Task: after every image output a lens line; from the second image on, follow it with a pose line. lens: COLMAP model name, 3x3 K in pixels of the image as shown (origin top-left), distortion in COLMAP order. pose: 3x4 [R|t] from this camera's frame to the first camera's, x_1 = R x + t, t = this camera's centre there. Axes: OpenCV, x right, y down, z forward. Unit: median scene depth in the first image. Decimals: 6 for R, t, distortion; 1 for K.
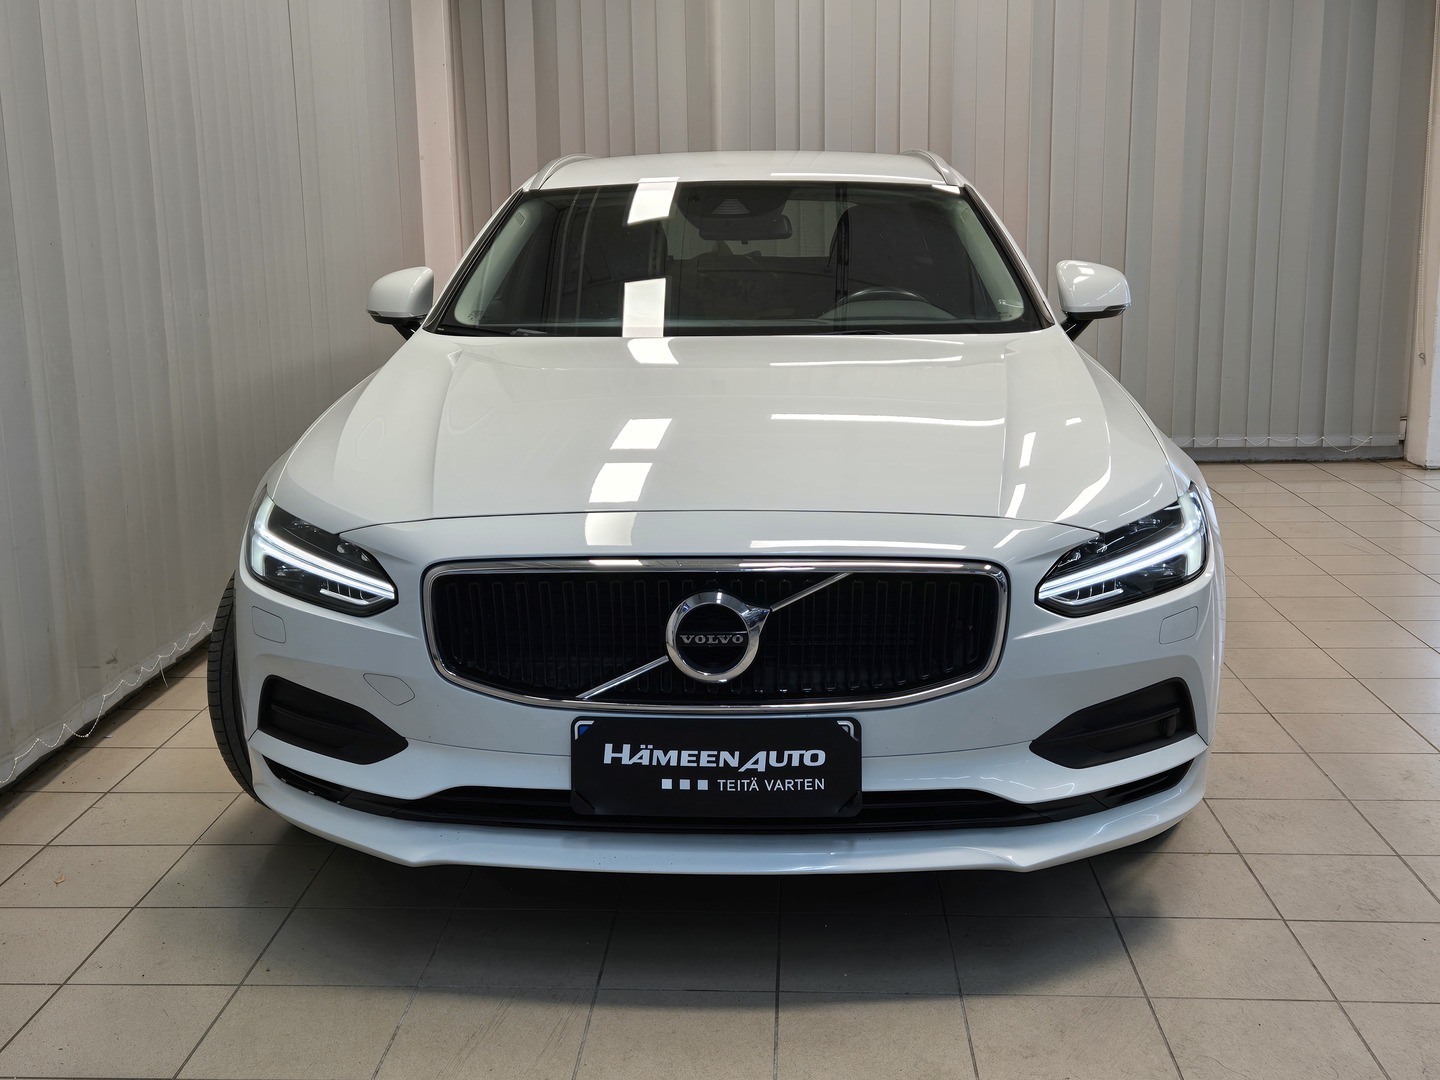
lens RADIAL K [[1733.3, 0, 761.3], [0, 1733.3, 535.6], [0, 0, 1]] dist [0.031540, 0.008175]
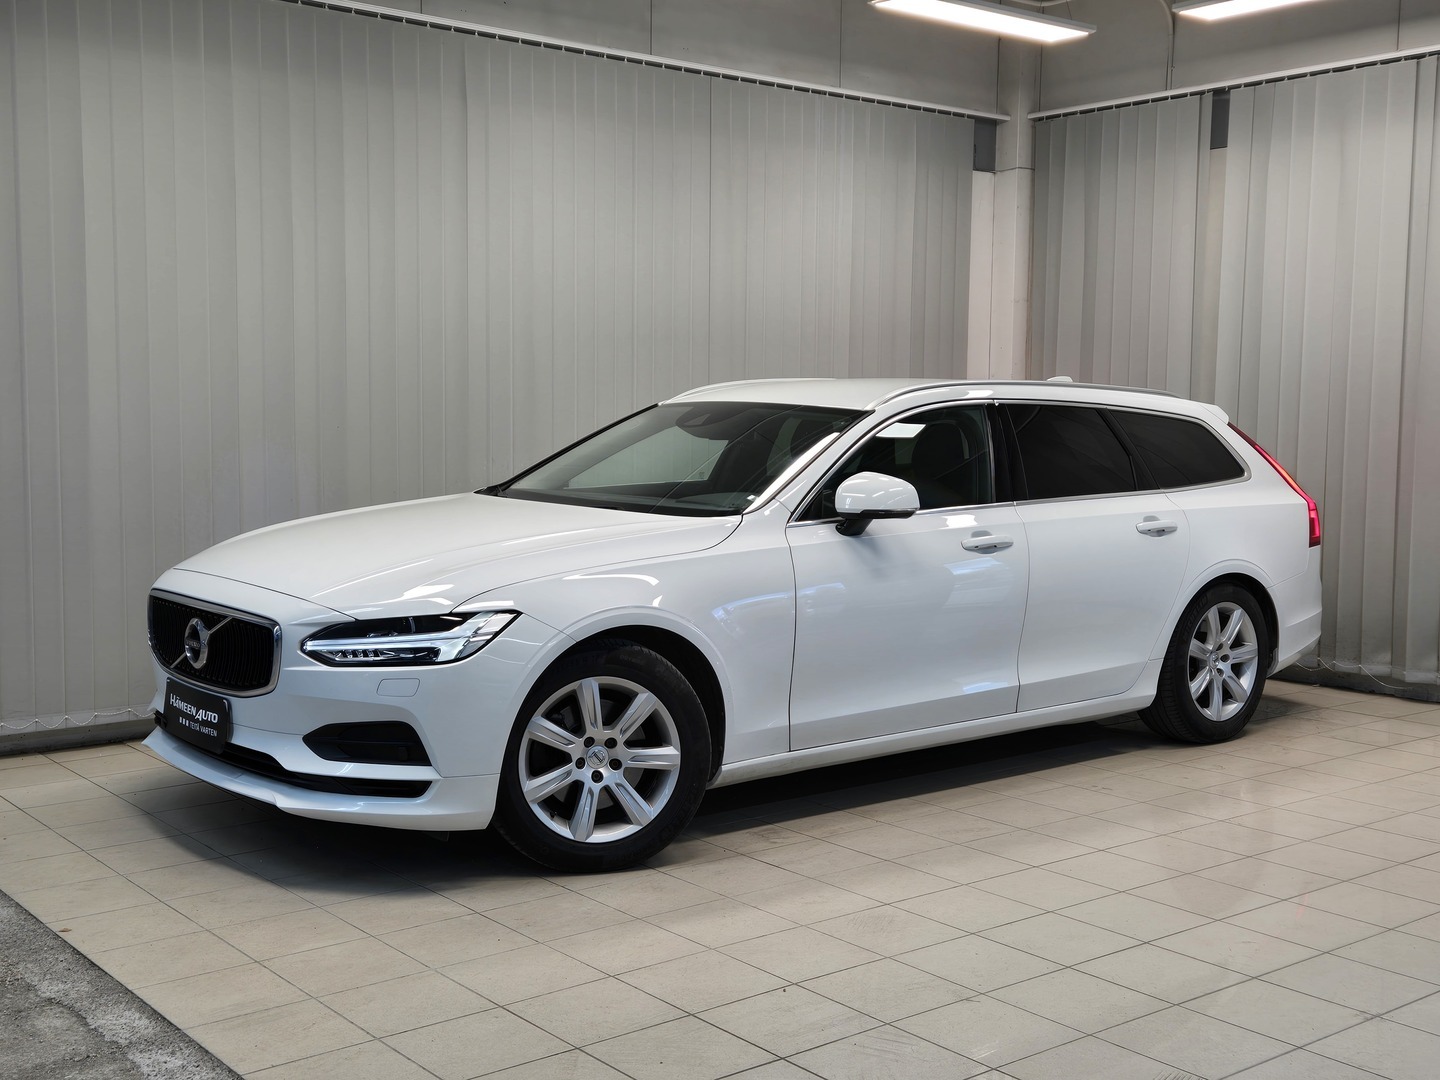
lens RADIAL K [[1719.6, 0, 720.0], [0, 1719.6, 540.0], [0, 0, 1]] dist [0.008324, 0.026263]
pose [[0.668341, 0.086986, -0.738752, 1.653357], [-0.172715, 0.984144, -0.040373, -0.070226], [0.723526, 0.154576, 0.672767, 0.148528]]
